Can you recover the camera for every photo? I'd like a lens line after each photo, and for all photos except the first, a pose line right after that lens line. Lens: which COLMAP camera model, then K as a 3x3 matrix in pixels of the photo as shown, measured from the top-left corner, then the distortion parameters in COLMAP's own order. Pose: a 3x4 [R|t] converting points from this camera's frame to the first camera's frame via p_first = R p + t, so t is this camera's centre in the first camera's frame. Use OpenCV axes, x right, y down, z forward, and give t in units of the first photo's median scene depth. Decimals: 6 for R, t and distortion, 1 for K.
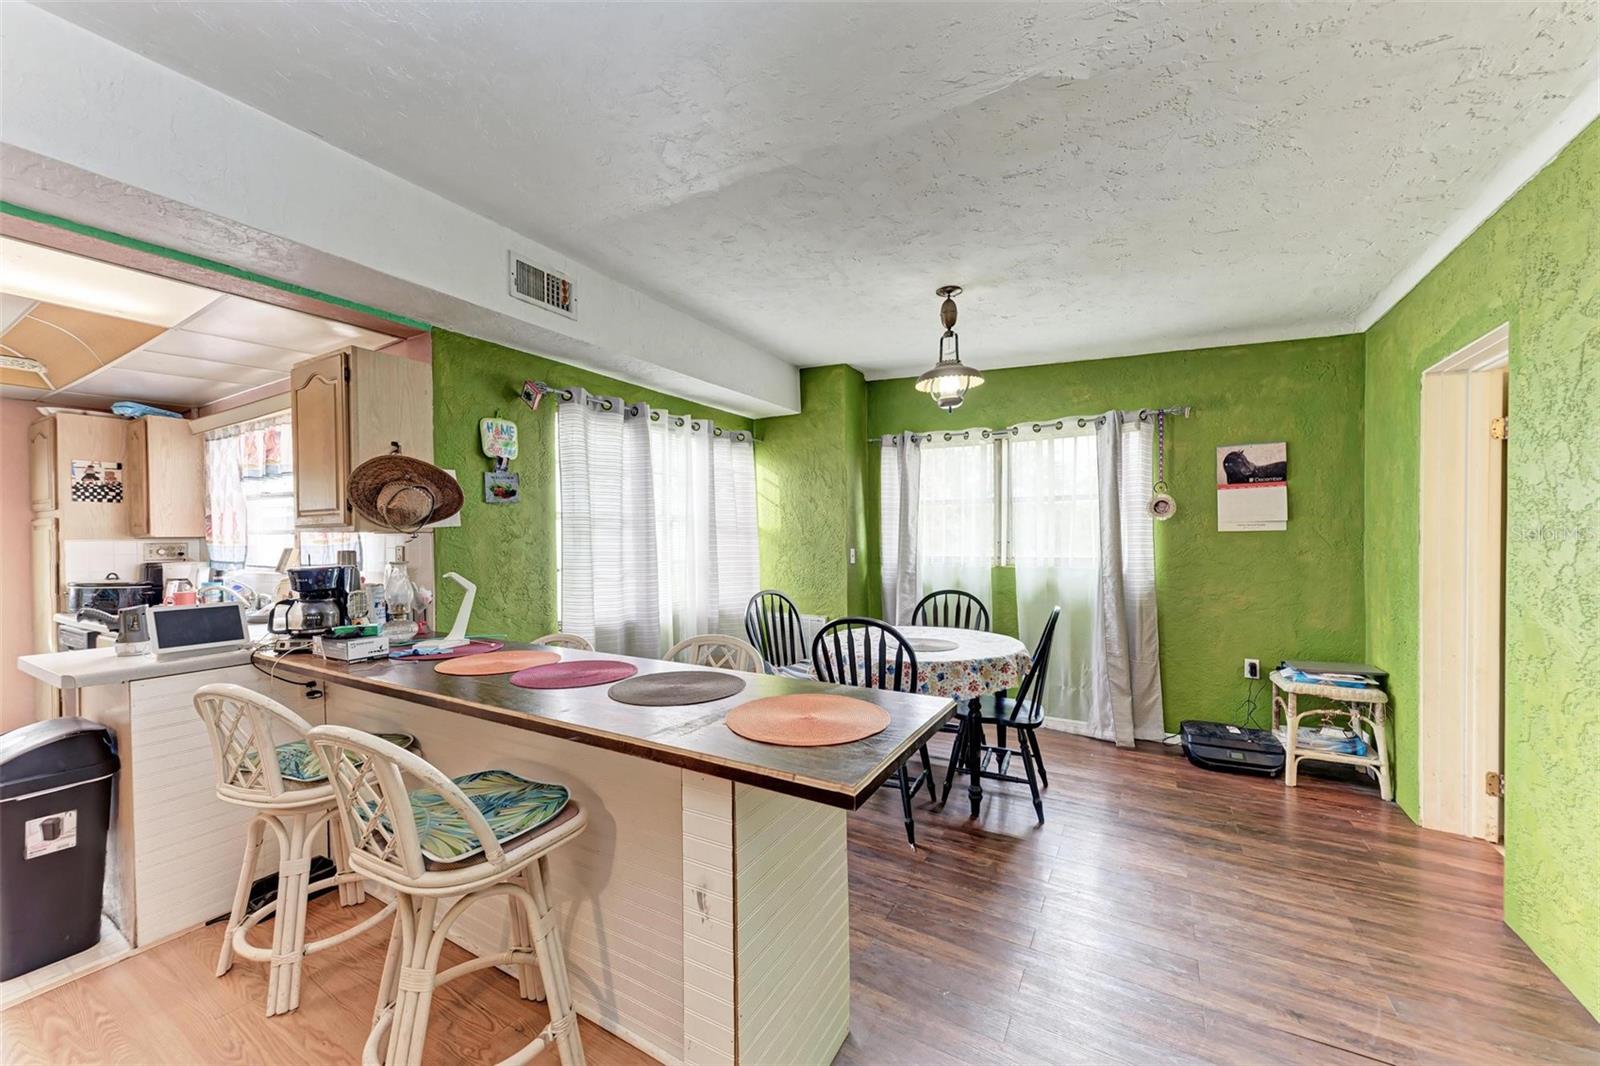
lens RADIAL K [[590.3, 0, 806.6], [0, 590.3, 540.6], [0, 0, 1]] dist [0.015648, -0.006004]
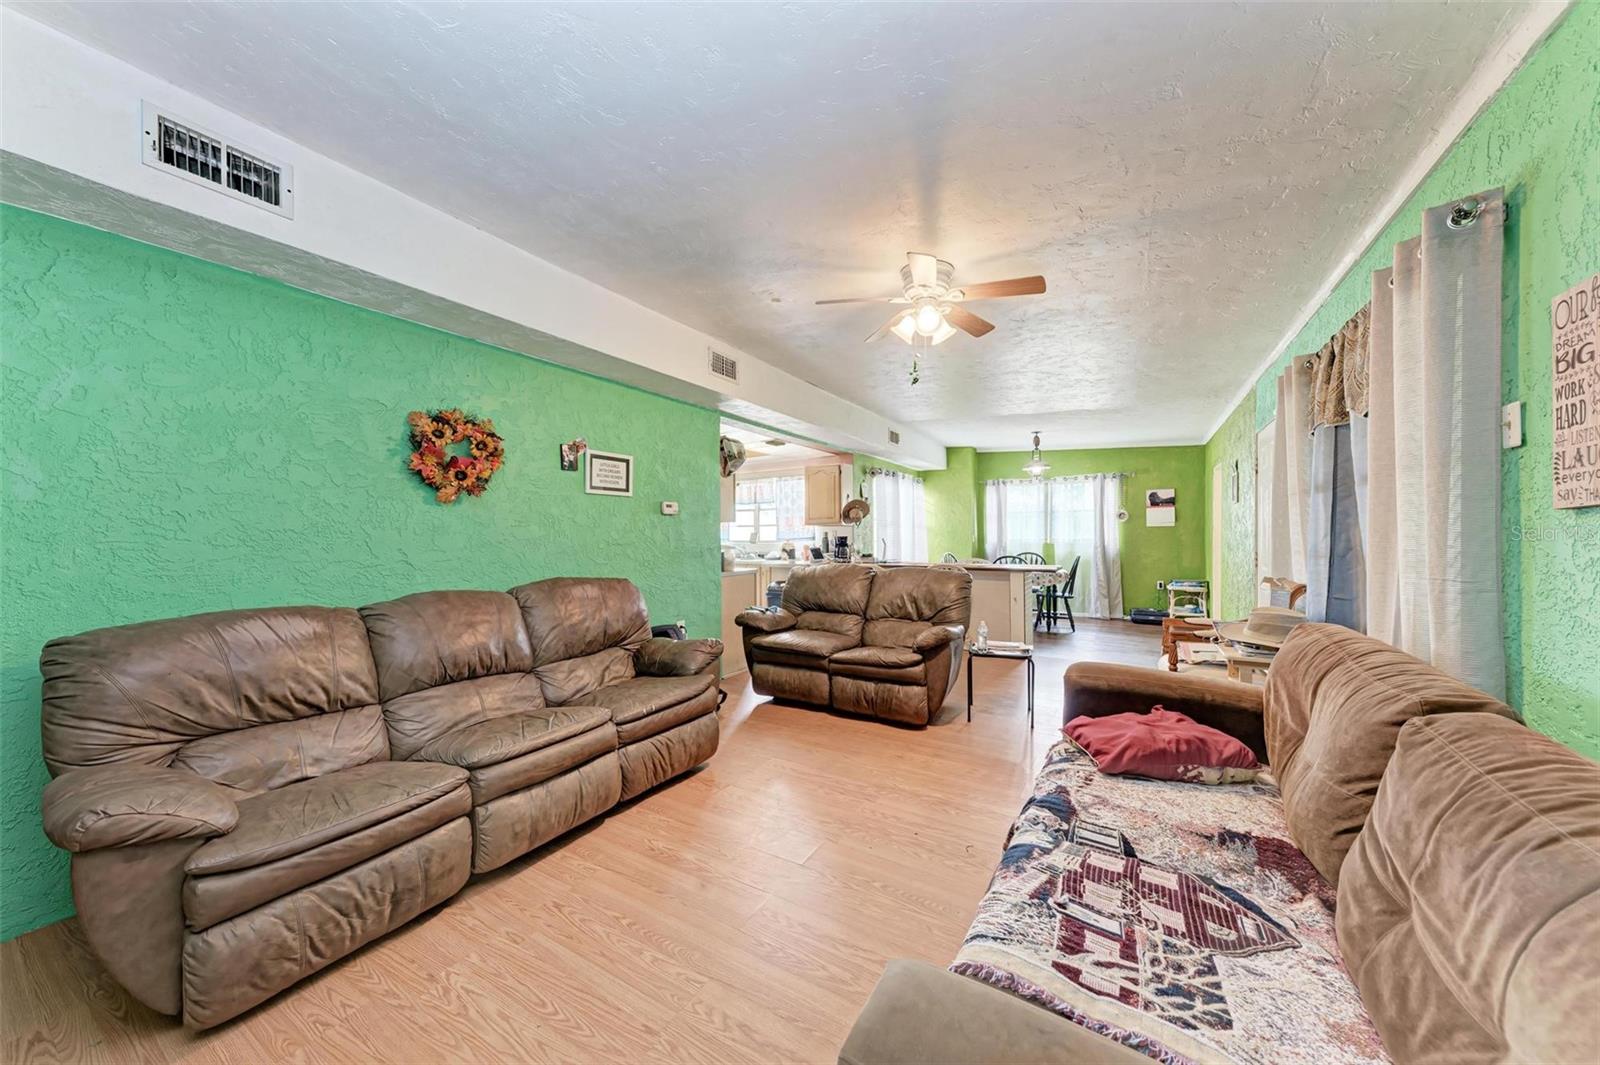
lens RADIAL K [[546.4, 0, 804.2], [0, 546.4, 538.0], [0, 0, 1]] dist [0.010754, -0.000092]
pose [[0.999761, 0.002657, -0.021720, -0.582329], [-0.002693, 0.999995, -0.001589, 0.035997], [0.021715, 0.001647, 0.999763, -1.143656]]
